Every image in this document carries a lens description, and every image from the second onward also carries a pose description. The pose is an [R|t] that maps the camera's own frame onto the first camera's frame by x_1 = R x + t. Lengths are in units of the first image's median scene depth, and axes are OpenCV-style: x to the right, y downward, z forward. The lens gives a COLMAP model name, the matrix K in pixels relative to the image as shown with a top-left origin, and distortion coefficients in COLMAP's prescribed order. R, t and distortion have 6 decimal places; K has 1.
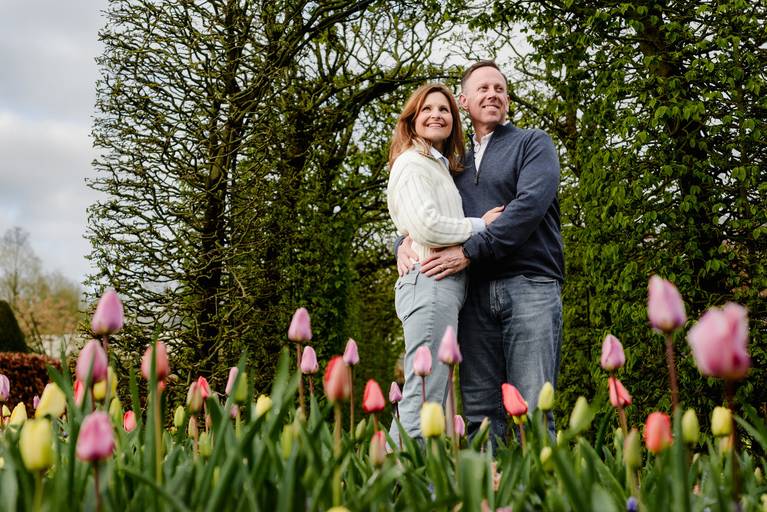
lens RADIAL K [[1080.1, 0, 383.5], [0, 1080.1, 256.0], [0, 0, 1]] dist [0.011072, -0.027036]
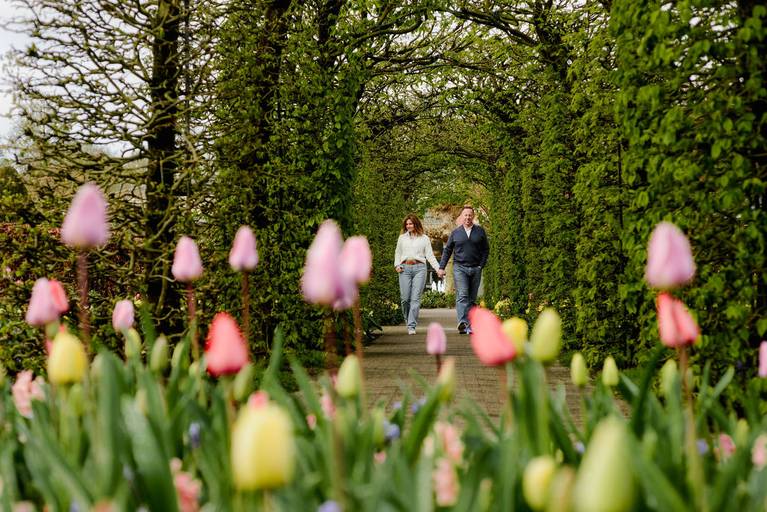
lens RADIAL K [[1080.1, 0, 383.5], [0, 1080.1, 256.0], [0, 0, 1]] dist [0.011072, -0.027036]
pose [[0.999445, -0.017641, -0.028263, 0.031097], [0.021164, 0.991336, 0.129637, 0.006013], [0.025732, -0.130164, 0.991159, 0.169122]]
